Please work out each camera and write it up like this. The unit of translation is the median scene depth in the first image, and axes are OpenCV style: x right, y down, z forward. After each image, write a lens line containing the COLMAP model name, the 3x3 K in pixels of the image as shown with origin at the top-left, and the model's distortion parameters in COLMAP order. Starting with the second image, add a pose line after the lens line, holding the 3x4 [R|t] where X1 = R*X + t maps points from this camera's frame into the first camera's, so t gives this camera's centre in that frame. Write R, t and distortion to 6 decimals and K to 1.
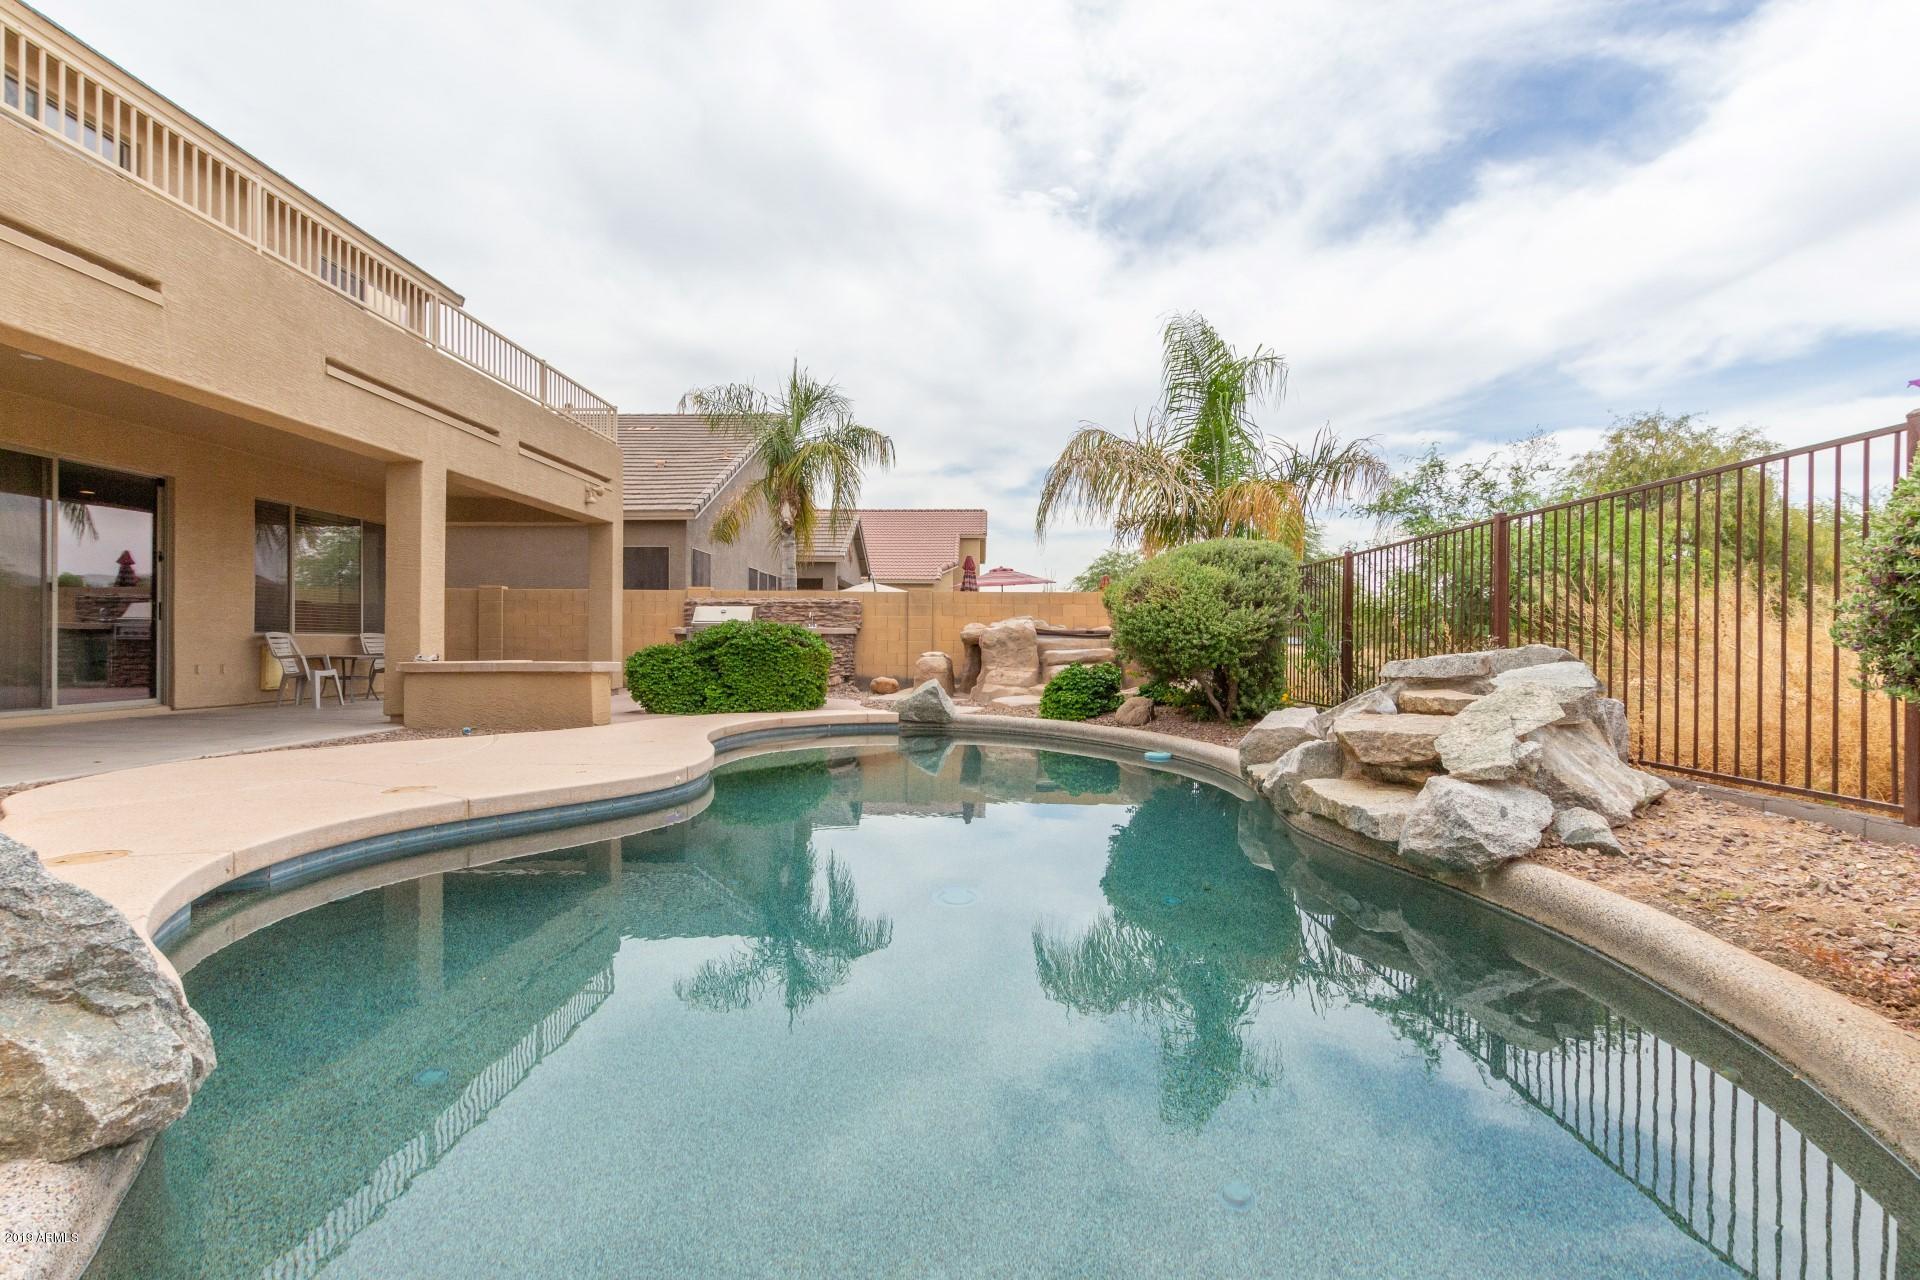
lens RADIAL K [[879.6, 0, 953.6], [0, 879.6, 636.1], [0, 0, 1]] dist [0.004657, -0.001006]
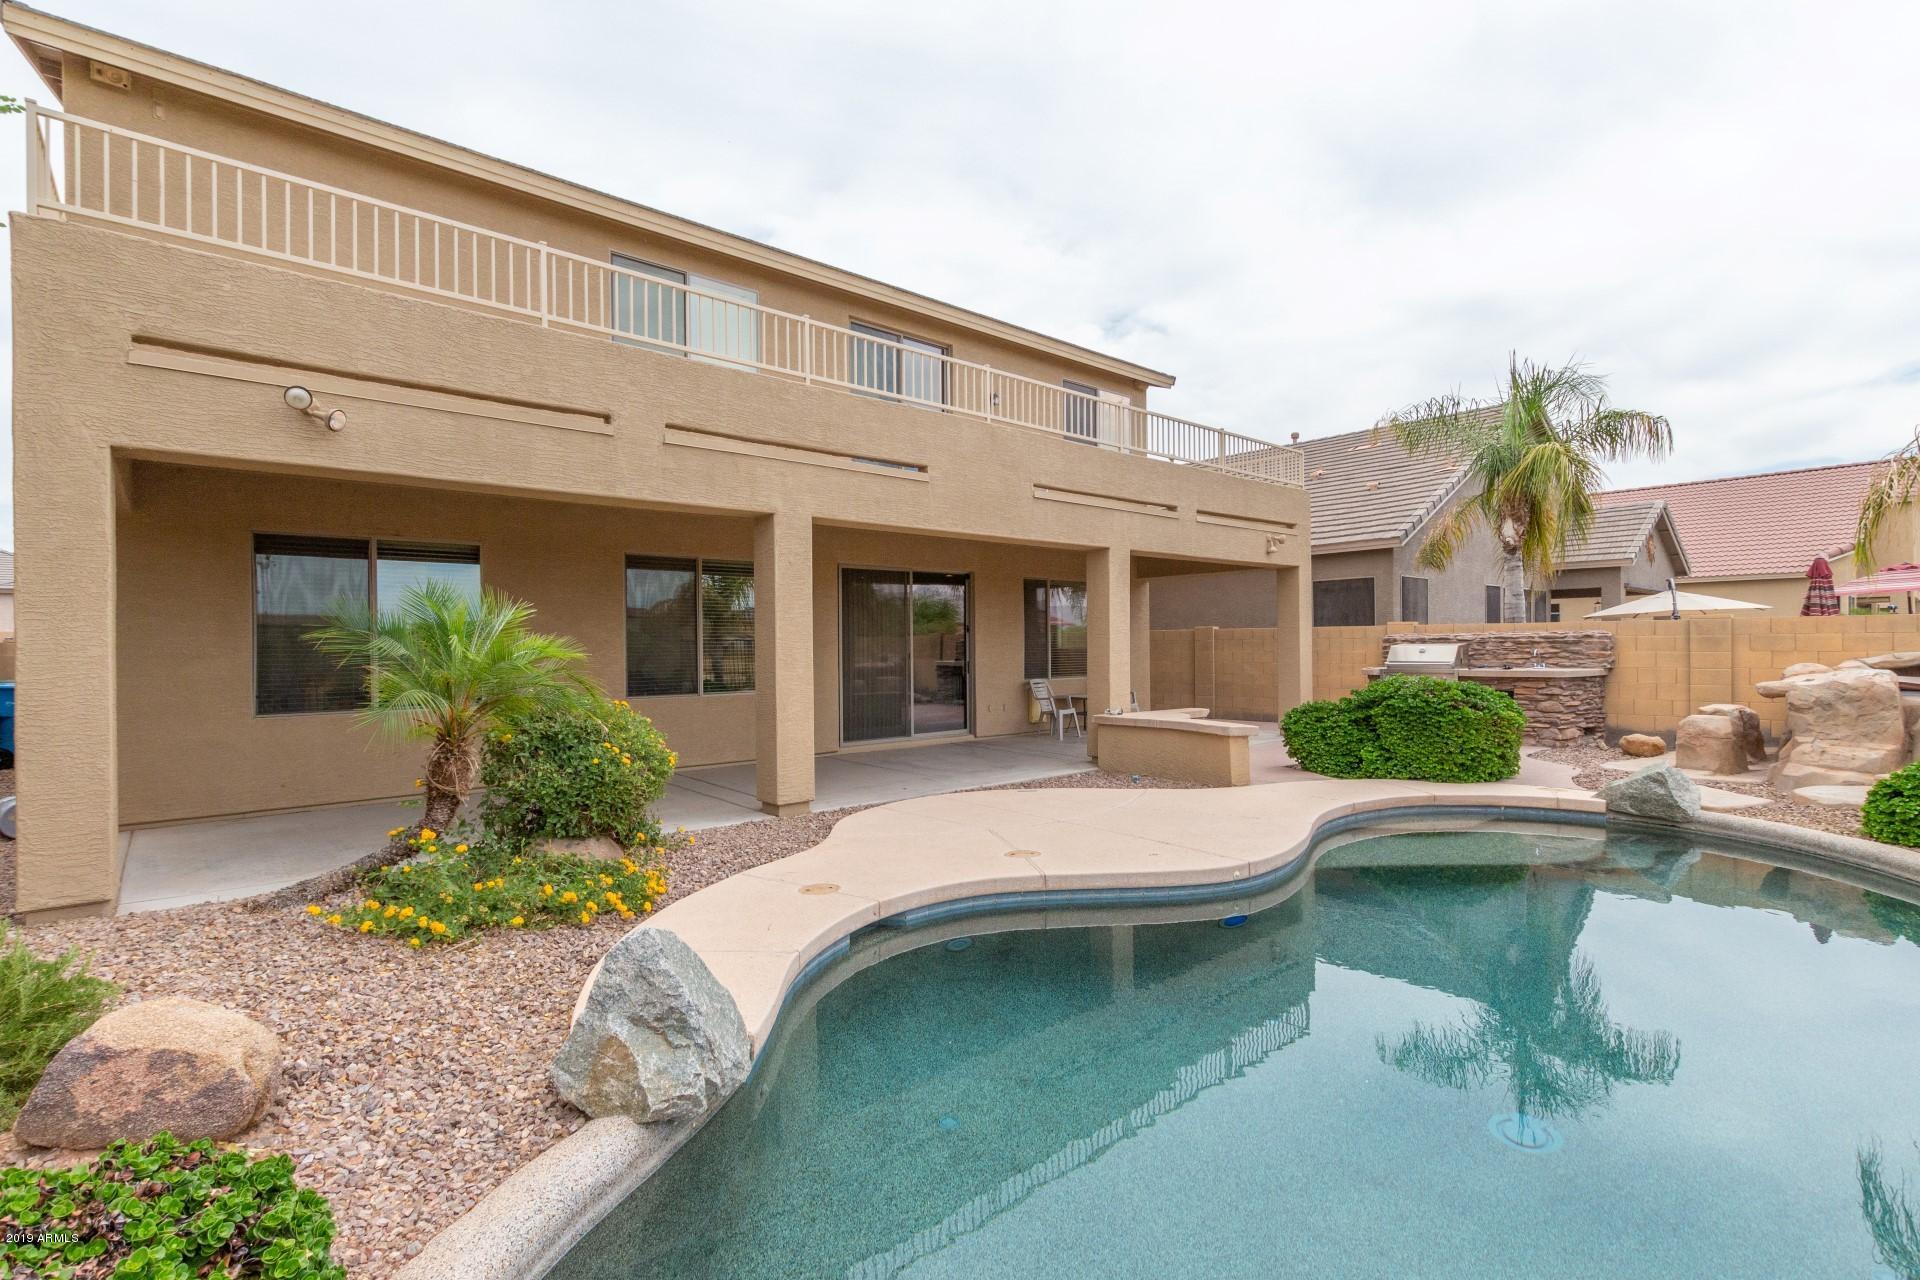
lens RADIAL K [[879.6, 0, 953.6], [0, 879.6, 636.1], [0, 0, 1]] dist [0.004657, -0.001006]
pose [[0.674657, -0.019991, -0.737861, 0.116190], [0.018472, 0.999777, -0.010198, -0.056987], [0.737900, -0.006750, 0.674876, 0.023161]]
